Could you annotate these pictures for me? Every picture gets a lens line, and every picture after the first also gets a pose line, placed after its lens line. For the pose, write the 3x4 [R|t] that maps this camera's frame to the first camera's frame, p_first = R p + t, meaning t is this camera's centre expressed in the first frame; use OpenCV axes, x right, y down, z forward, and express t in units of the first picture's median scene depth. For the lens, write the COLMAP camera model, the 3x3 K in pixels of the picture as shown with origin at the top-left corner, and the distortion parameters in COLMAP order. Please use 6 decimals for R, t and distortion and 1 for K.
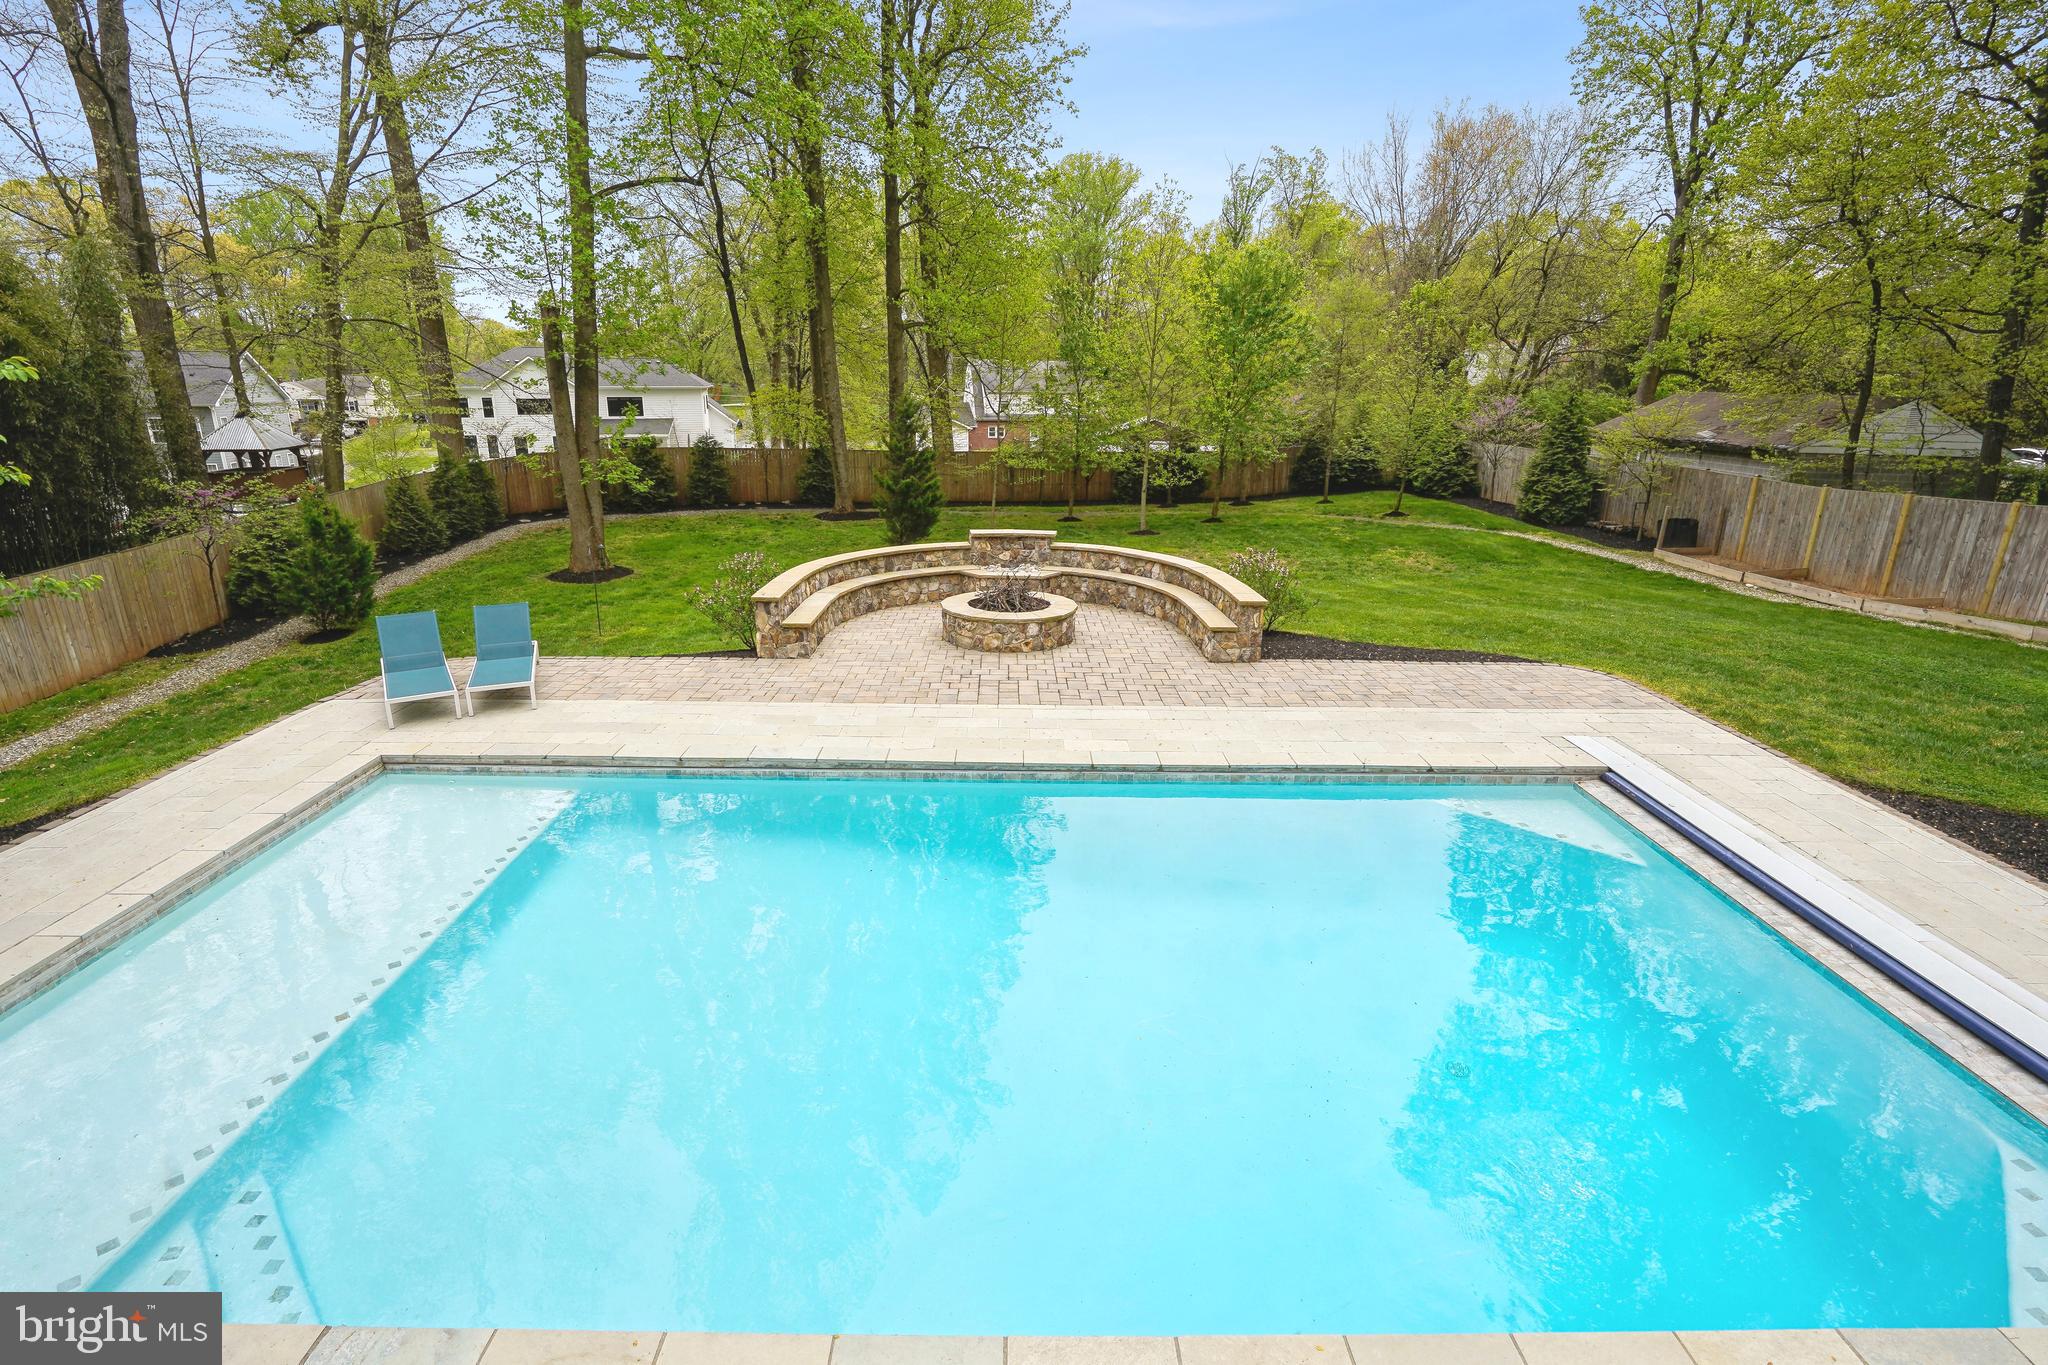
lens RADIAL K [[934.1, 0, 1024.0], [0, 934.1, 682.5], [0, 0, 1]] dist [-0.049708, 0.012996]
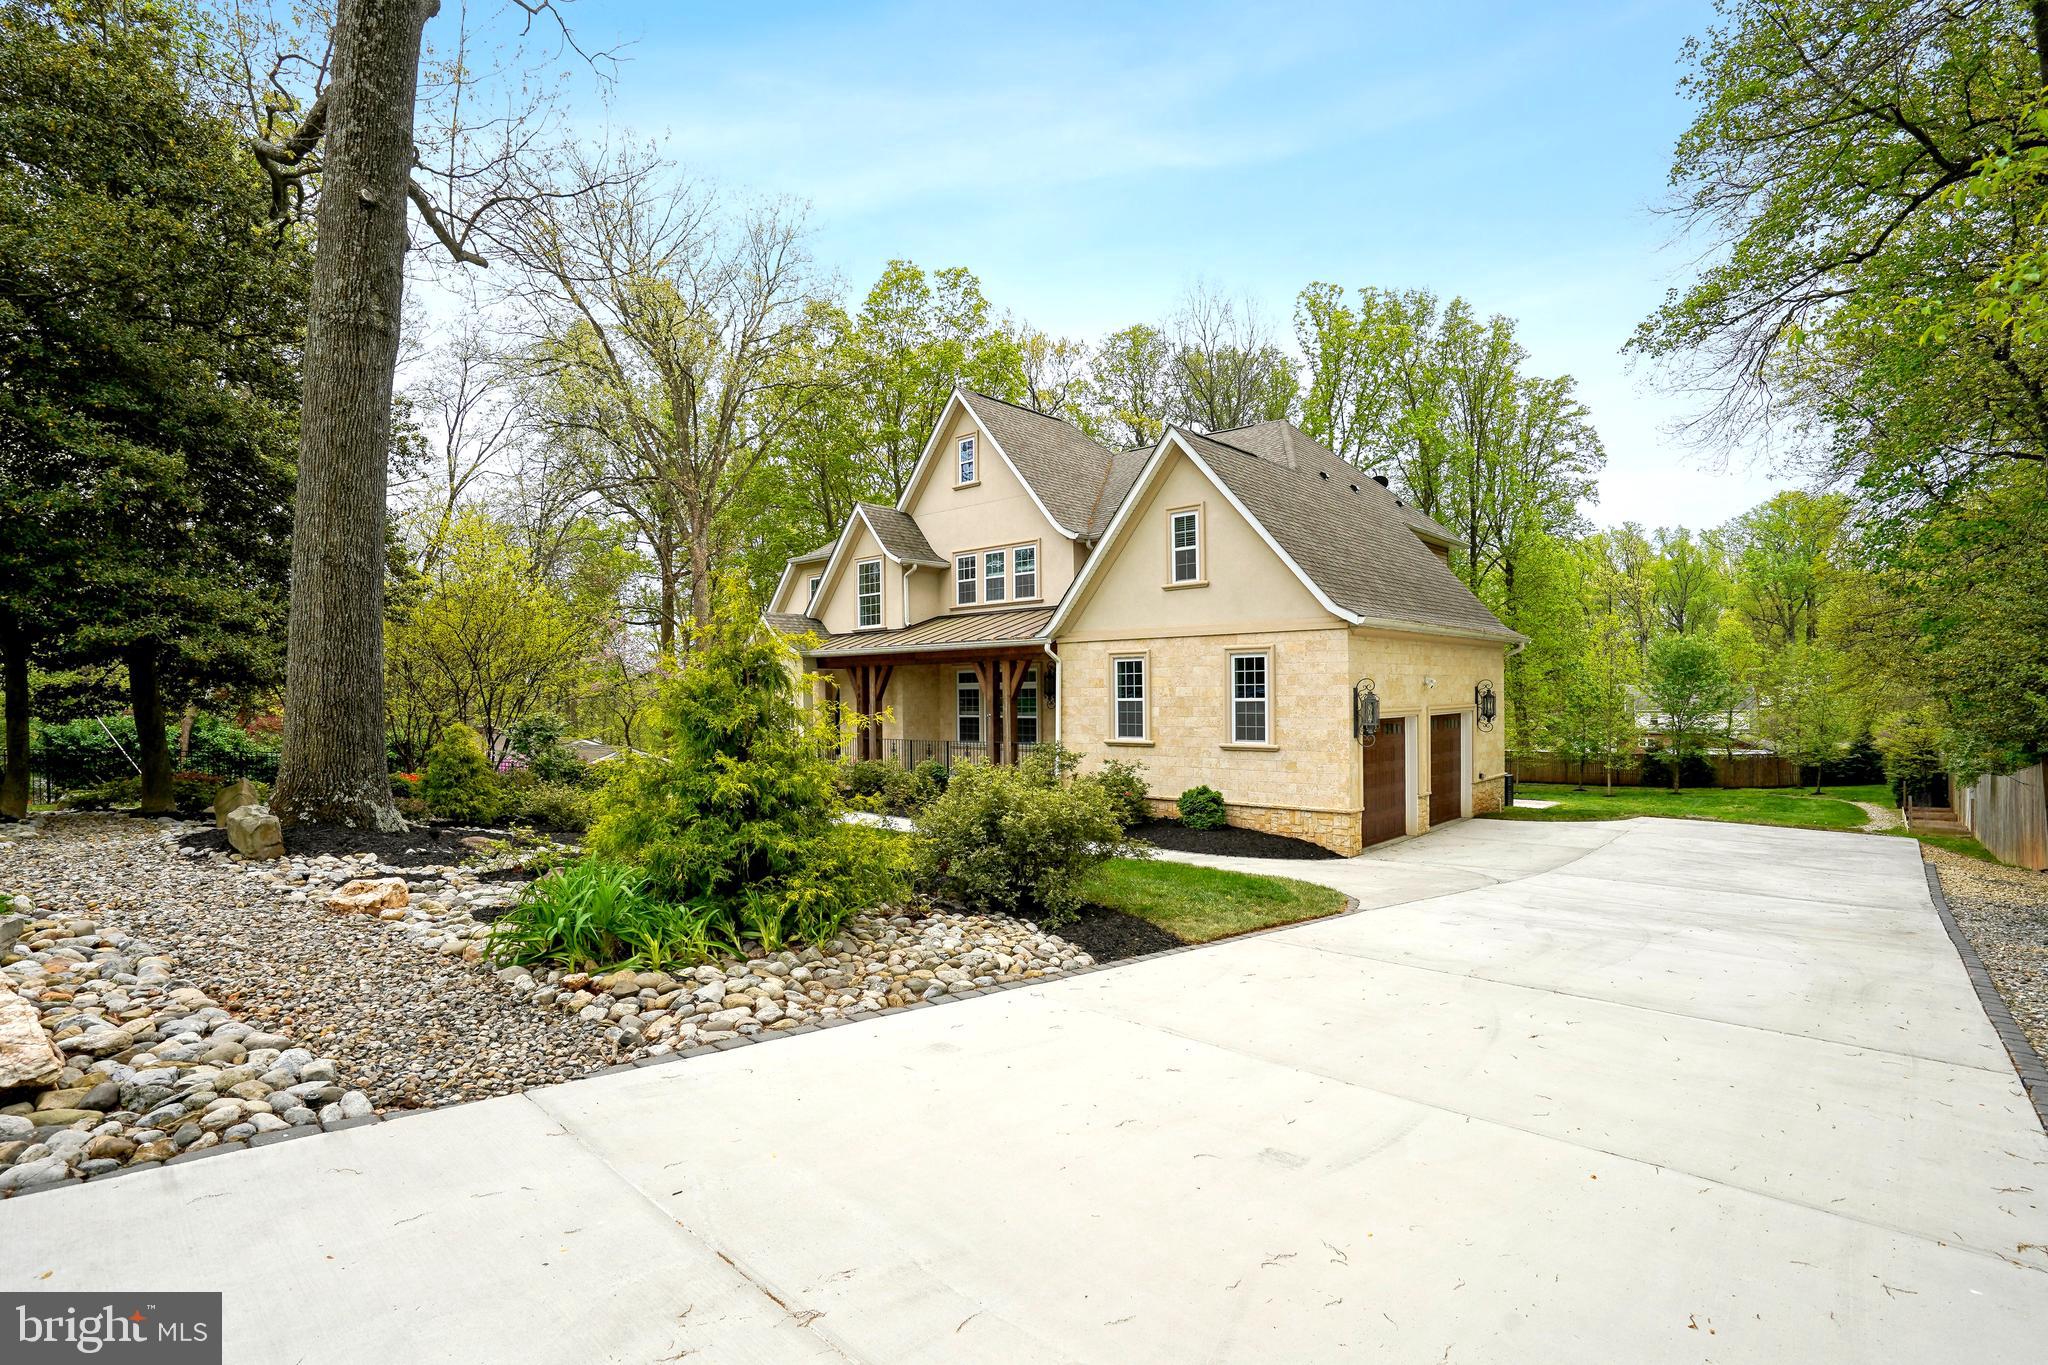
lens RADIAL K [[934.1, 0, 1024.0], [0, 934.1, 682.5], [0, 0, 1]] dist [-0.049708, 0.012996]
pose [[0.723525, -0.034113, -0.689455, 1.237443], [-0.191642, 0.949590, -0.248097, 0.639982], [0.663163, 0.311633, 0.680515, -2.248964]]
